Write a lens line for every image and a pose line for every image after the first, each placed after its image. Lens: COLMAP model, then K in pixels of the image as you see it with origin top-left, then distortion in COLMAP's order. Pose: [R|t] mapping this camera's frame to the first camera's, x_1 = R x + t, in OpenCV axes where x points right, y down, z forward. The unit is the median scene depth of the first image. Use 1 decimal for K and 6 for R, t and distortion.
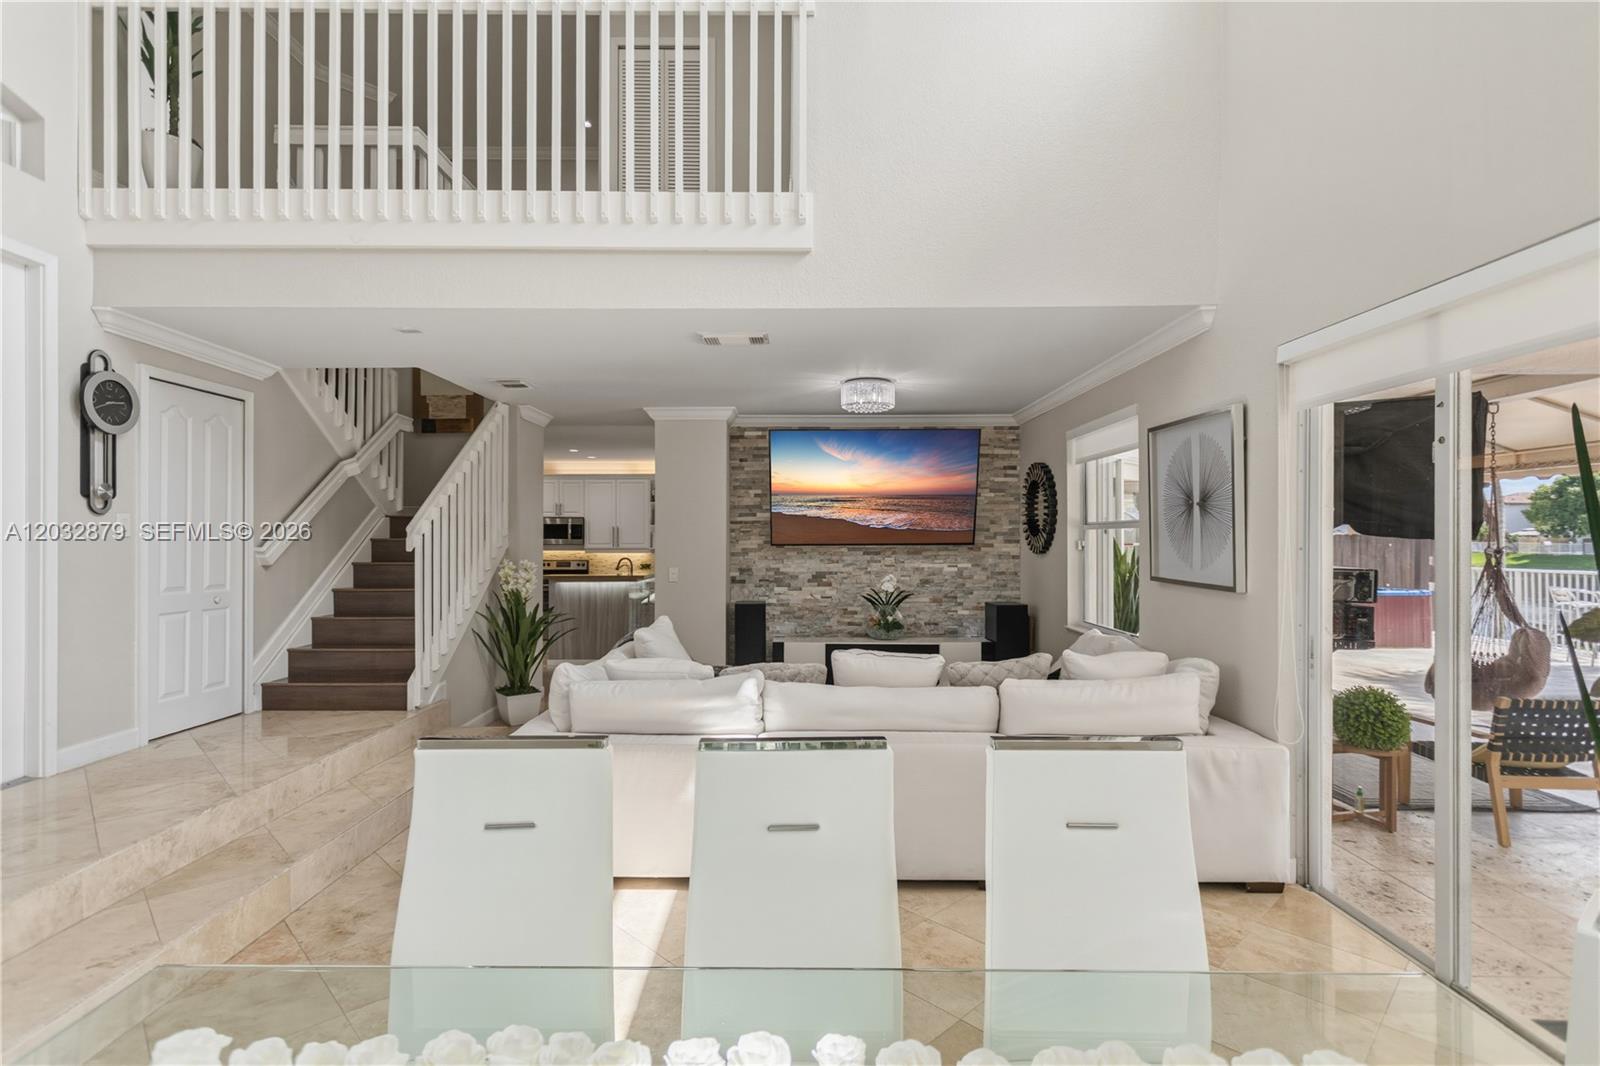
lens RADIAL K [[759.3, 0, 800.0], [0, 759.3, 533.0], [0, 0, 1]] dist [0.002543, 0.000373]
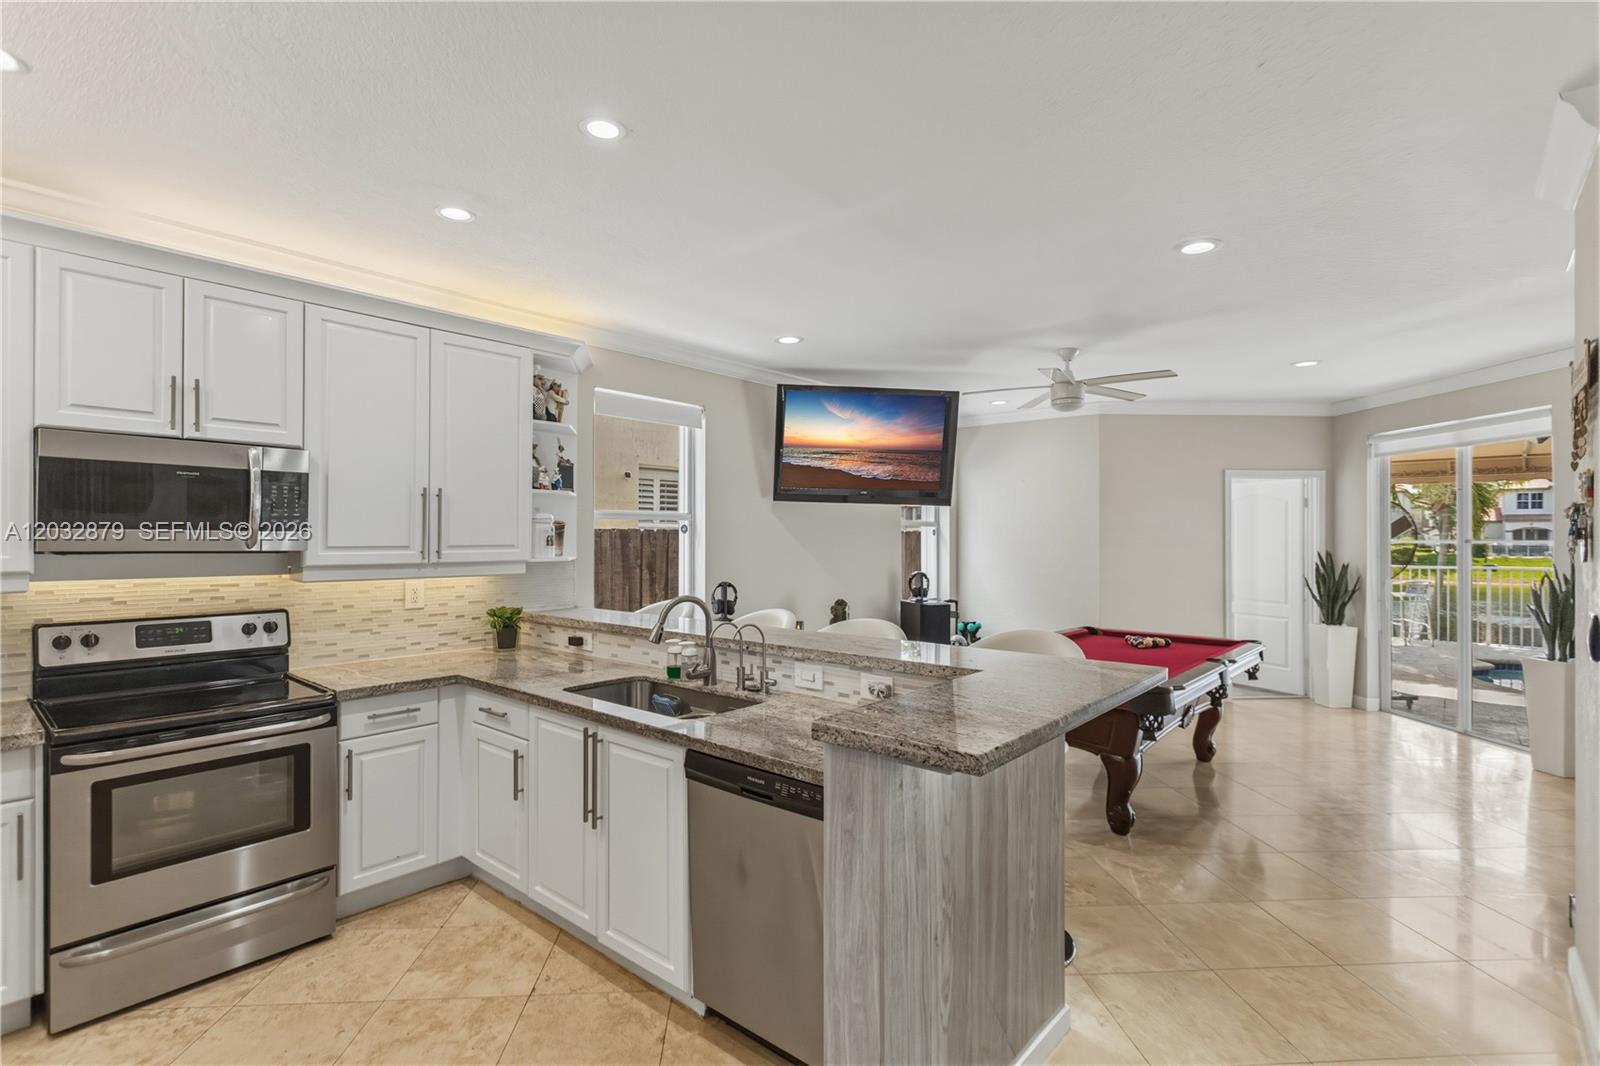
lens RADIAL K [[759.3, 0, 800.0], [0, 759.3, 533.0], [0, 0, 1]] dist [0.002543, 0.000373]
pose [[0.643726, -0.000014, 0.765256, -0.373459], [0.001168, 0.999999, -0.000964, 0.009584], [-0.765255, 0.001515, 0.643725, 0.699083]]
